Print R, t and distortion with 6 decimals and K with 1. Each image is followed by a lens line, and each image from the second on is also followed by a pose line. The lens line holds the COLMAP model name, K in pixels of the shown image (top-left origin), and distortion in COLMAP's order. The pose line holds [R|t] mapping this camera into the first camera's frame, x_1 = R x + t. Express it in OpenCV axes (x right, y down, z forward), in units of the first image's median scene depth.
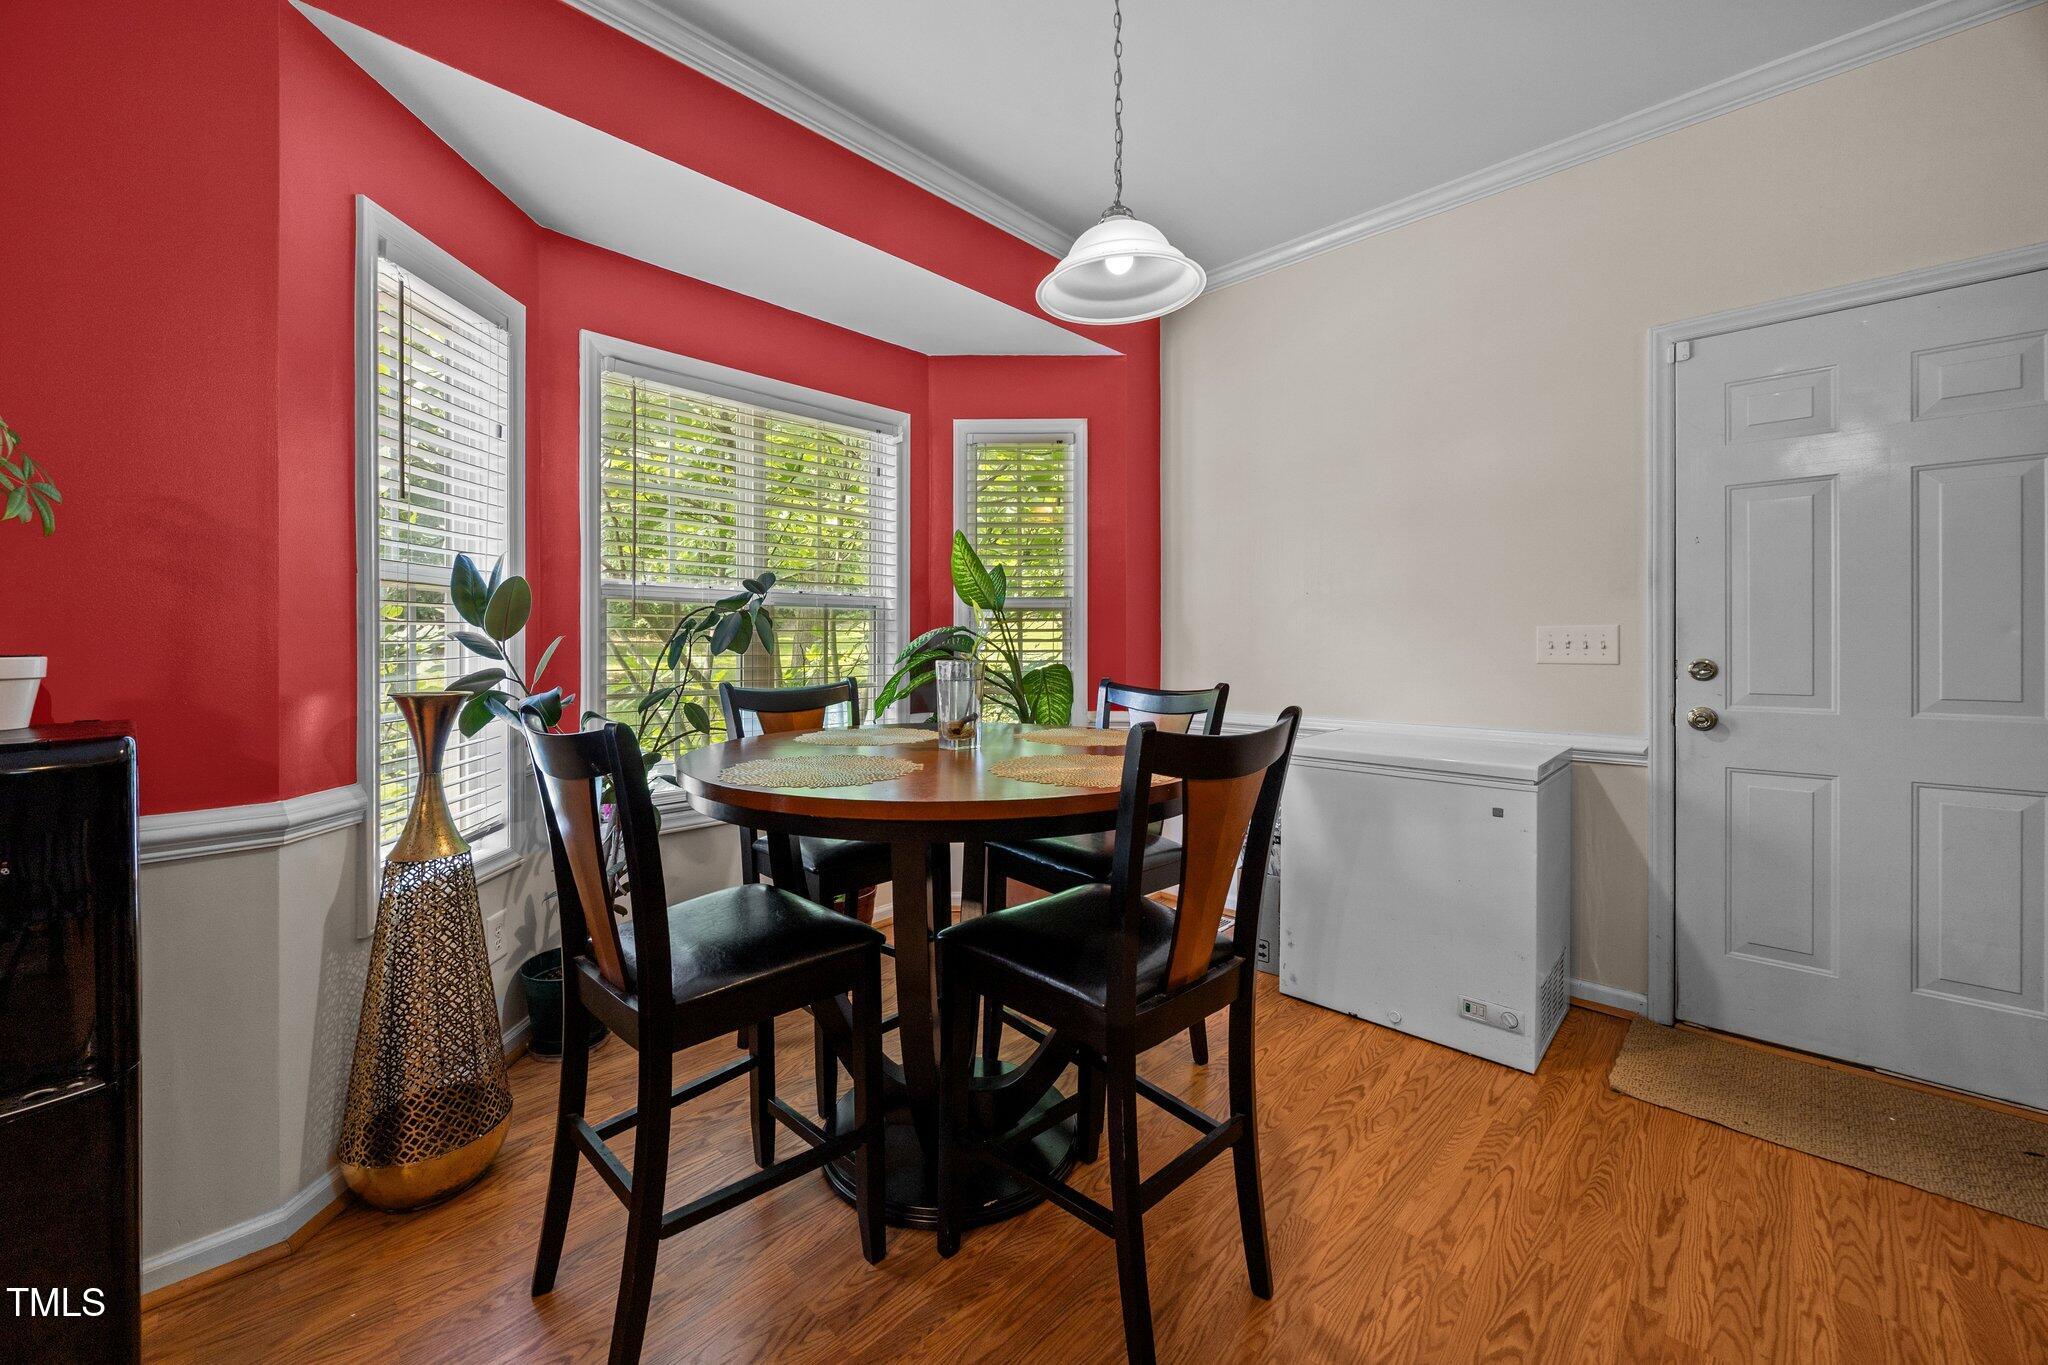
lens RADIAL K [[790.2, 0, 1007.6], [0, 790.2, 686.0], [0, 0, 1]] dist [-0.010488, 0.003152]
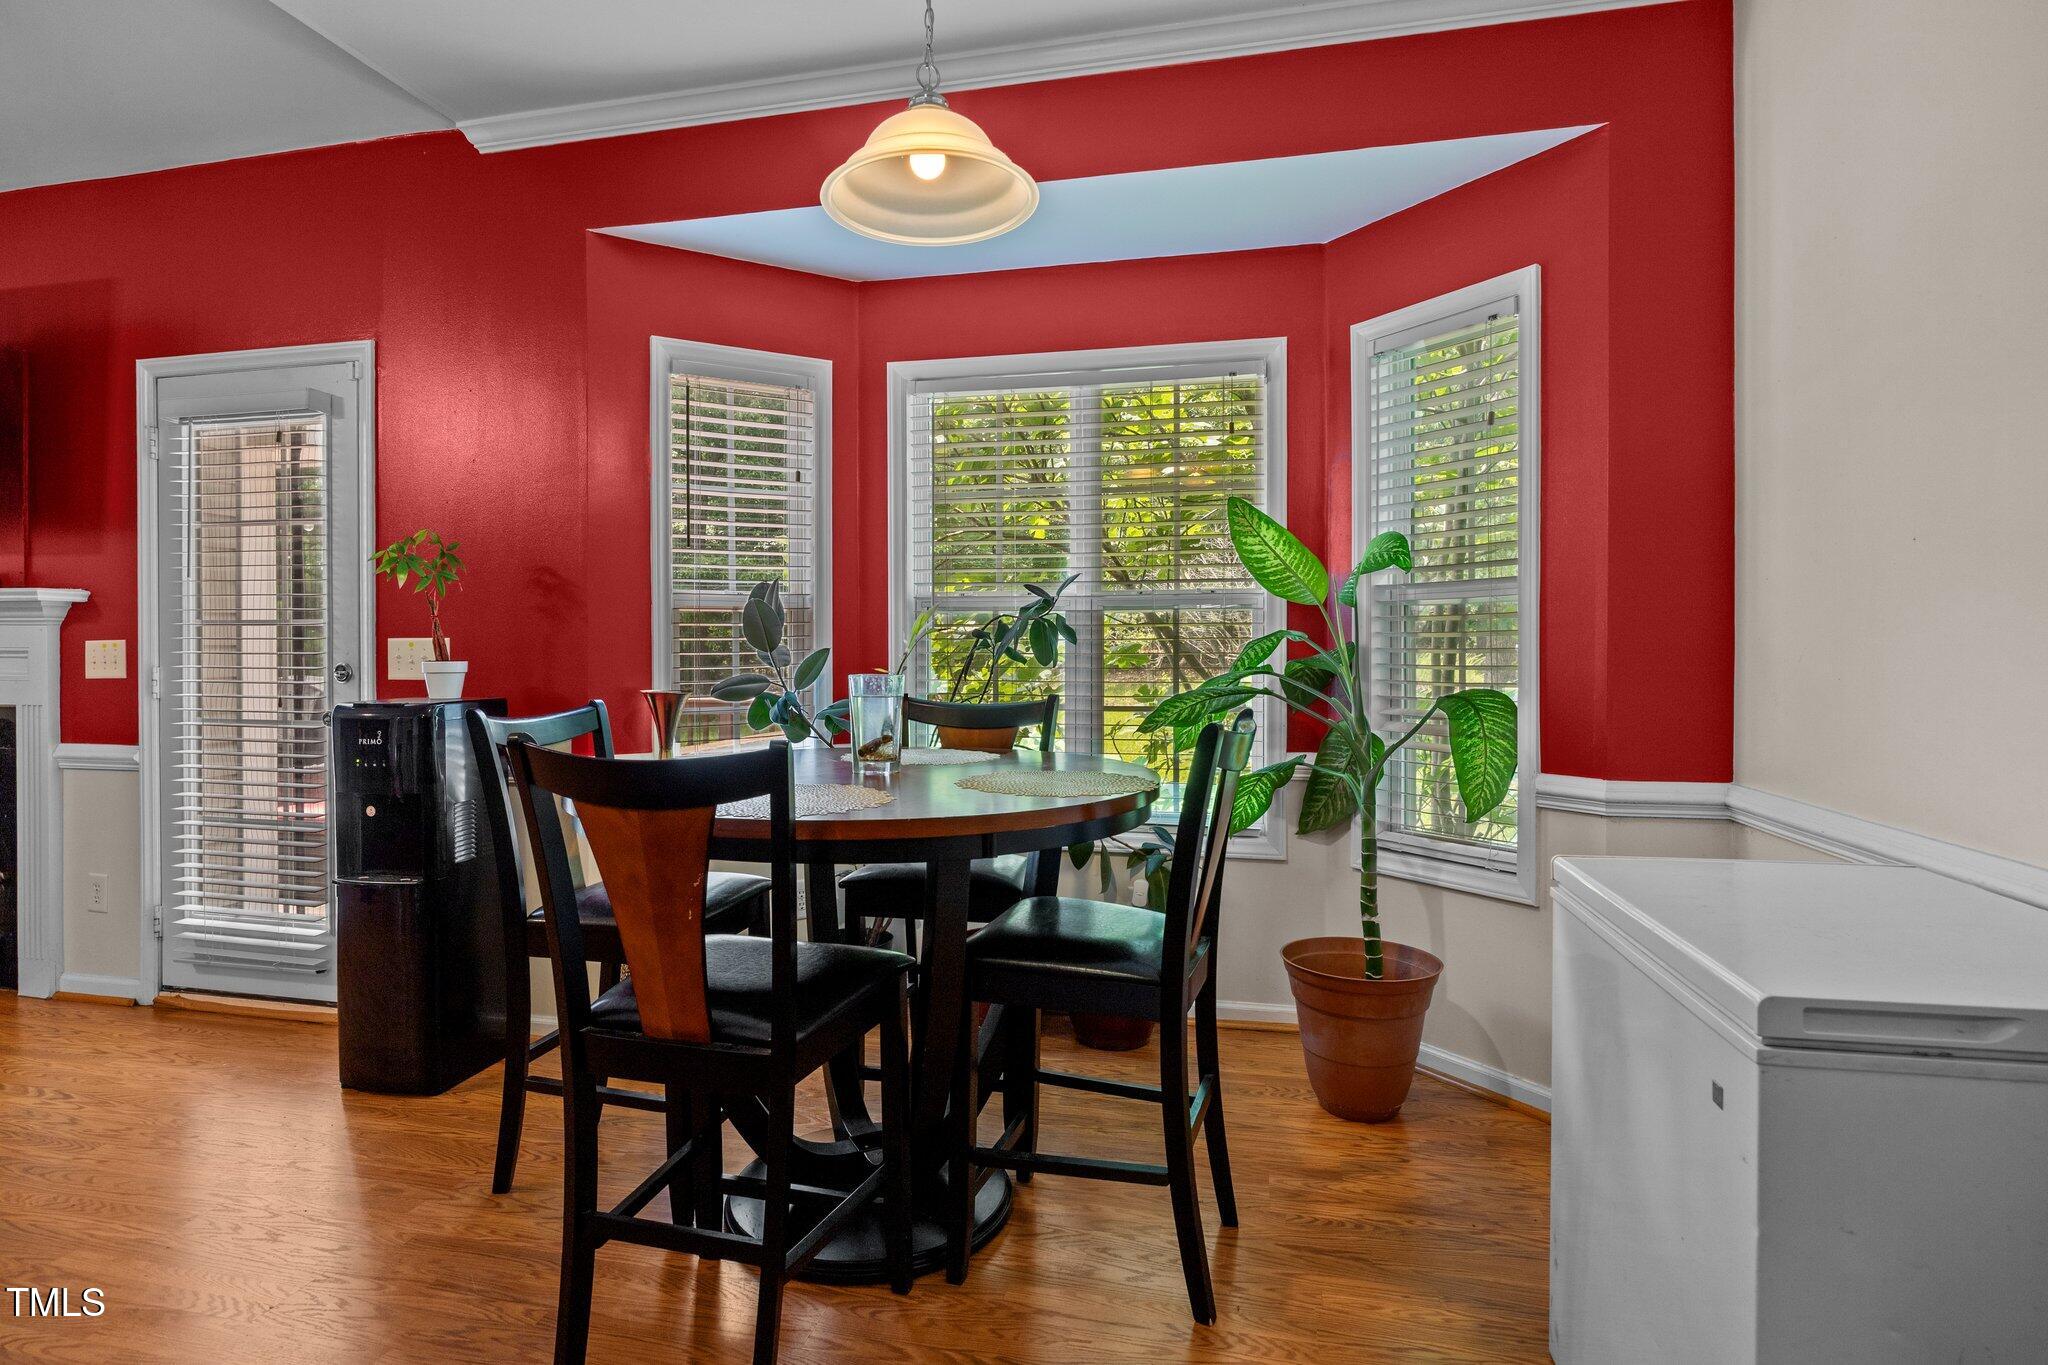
lens RADIAL K [[1072.3, 0, 1024.0], [0, 1072.3, 682.5], [0, 0, 1]] dist [0.001479, 0.000201]
pose [[0.513729, 0.011427, -0.857876, 0.759102], [-0.057158, 0.998146, -0.020934, 0.002177], [0.856046, 0.059789, 0.513430, 0.404267]]
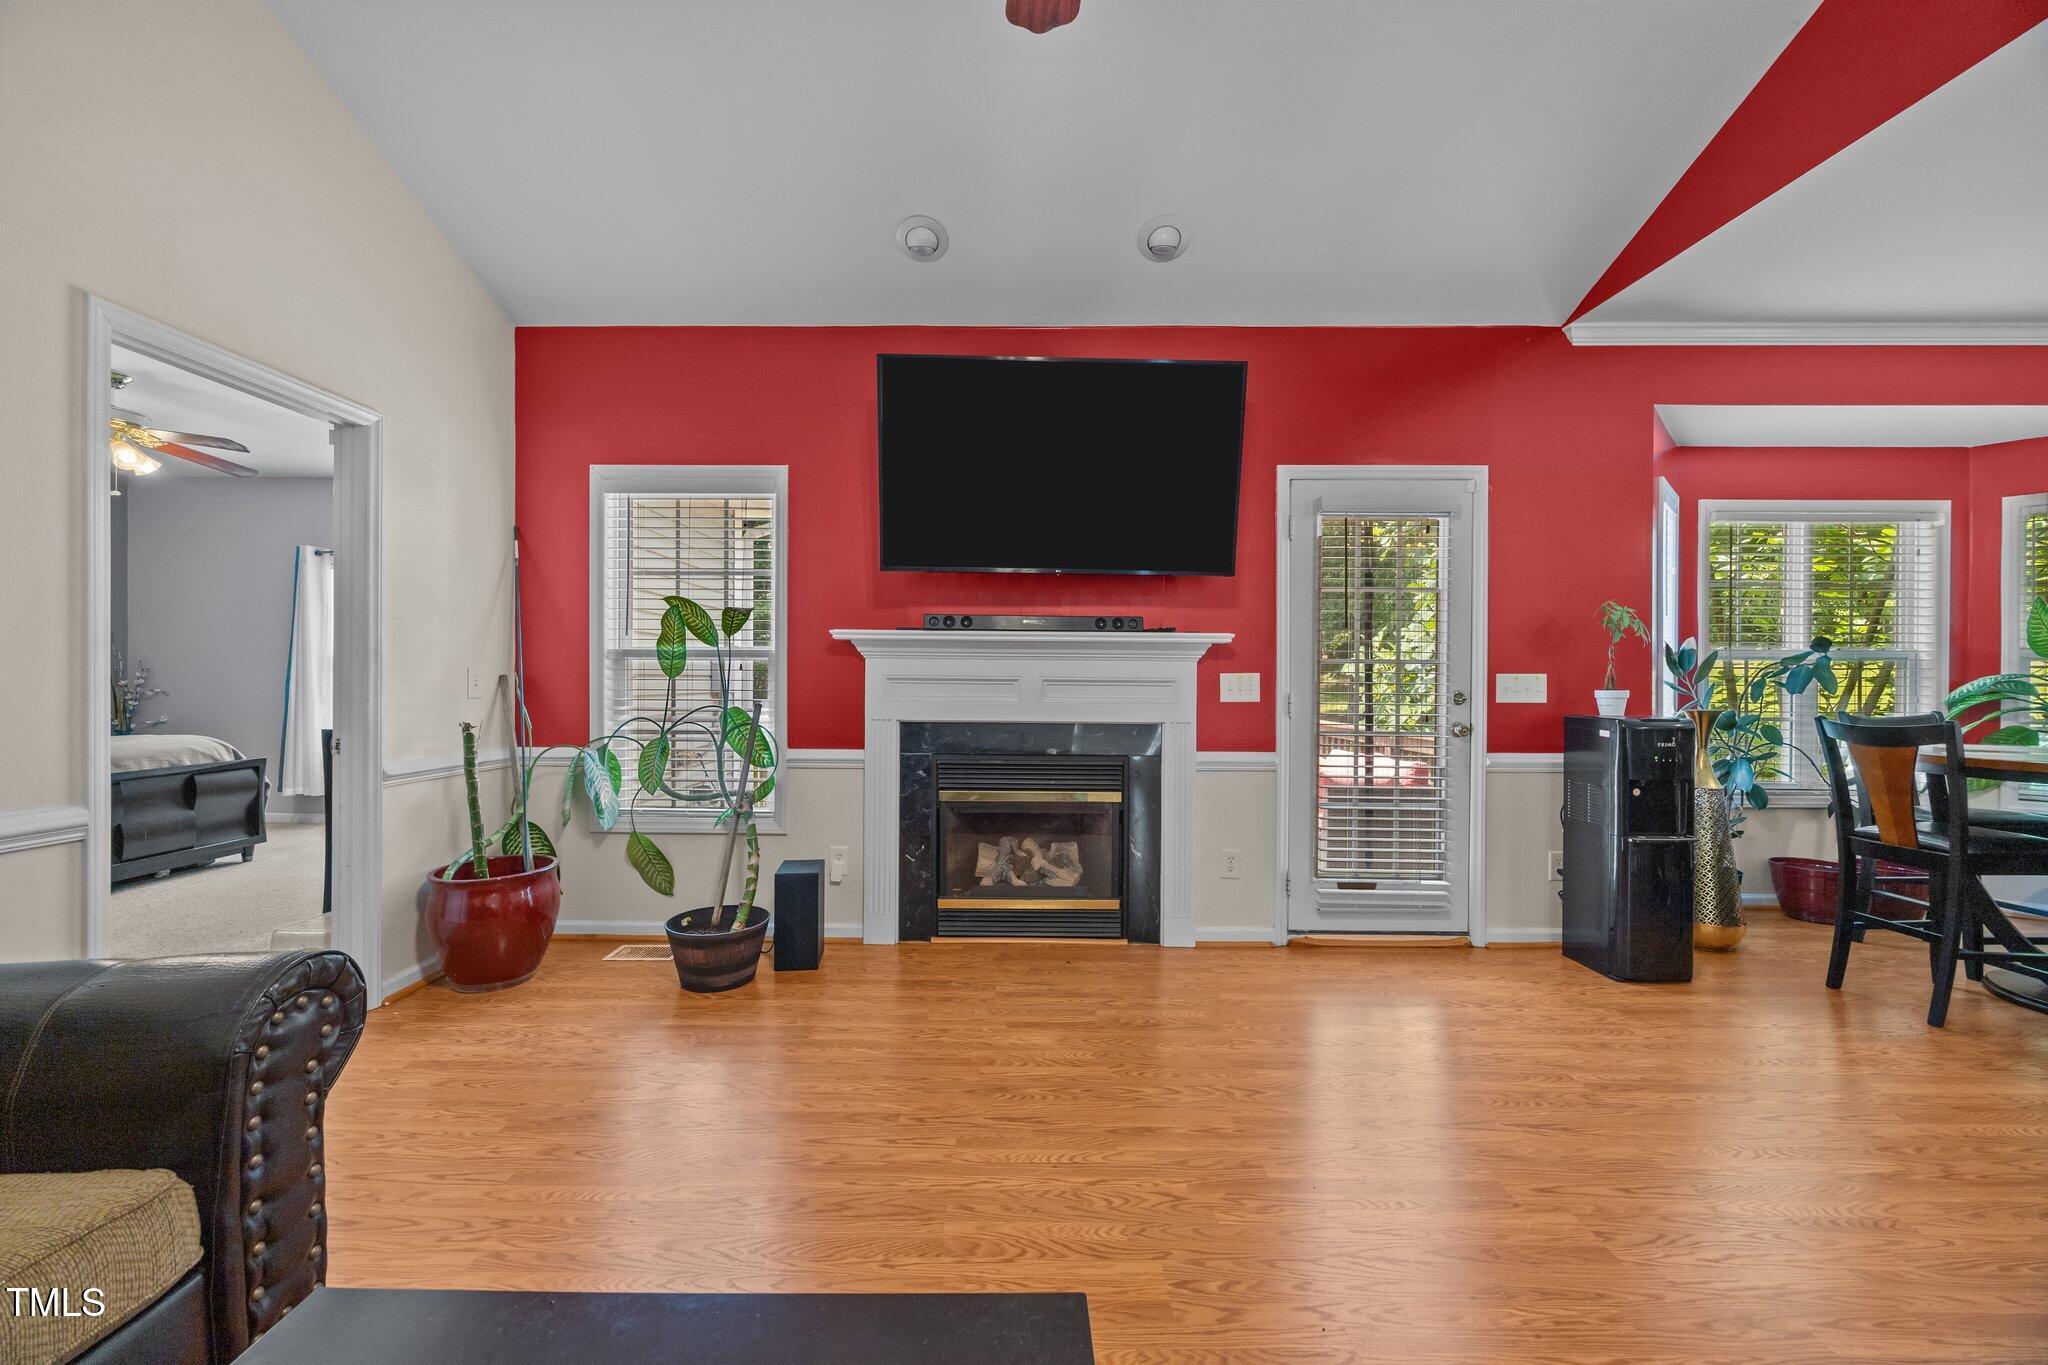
lens RADIAL K [[790.2, 0, 1007.6], [0, 790.2, 686.0], [0, 0, 1]] dist [-0.010488, 0.003152]
pose [[0.694103, 0.004499, -0.719862, -0.335838], [-0.050215, 0.997847, -0.042182, 0.085509], [0.718122, 0.065427, 0.692835, -1.116095]]
